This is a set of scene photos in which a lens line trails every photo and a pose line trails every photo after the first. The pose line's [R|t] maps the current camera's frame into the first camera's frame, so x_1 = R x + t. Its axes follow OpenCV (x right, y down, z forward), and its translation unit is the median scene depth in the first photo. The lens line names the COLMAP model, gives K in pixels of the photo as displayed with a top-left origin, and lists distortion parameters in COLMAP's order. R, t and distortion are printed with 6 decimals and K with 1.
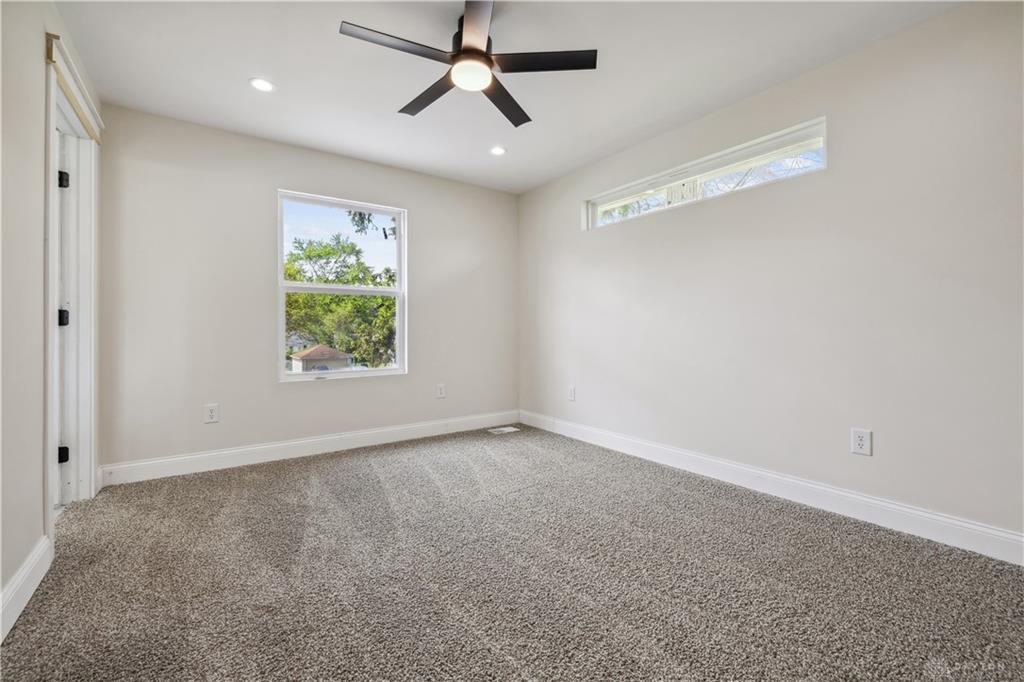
lens RADIAL K [[428.3, 0, 509.8], [0, 428.3, 334.0], [0, 0, 1]] dist [-0.001139, 0.000054]
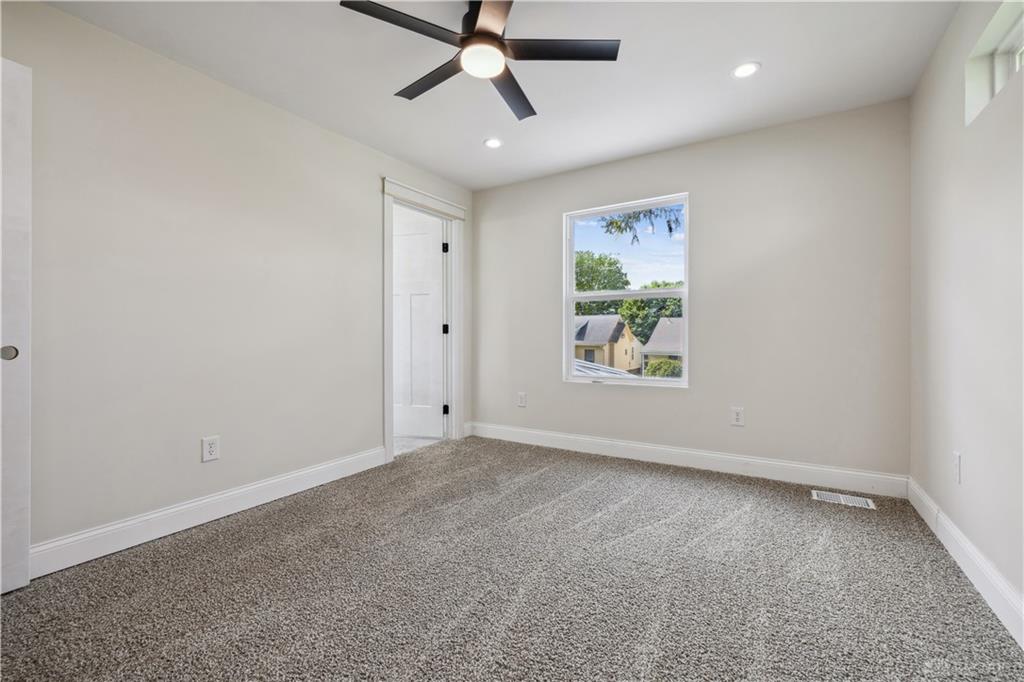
lens RADIAL K [[428.3, 0, 509.8], [0, 428.3, 334.0], [0, 0, 1]] dist [-0.001139, 0.000054]
pose [[0.402455, -0.008418, -0.915401, 0.520666], [-0.010166, 0.999855, -0.013664, 0.002847], [0.915383, 0.014805, 0.402311, 0.464479]]
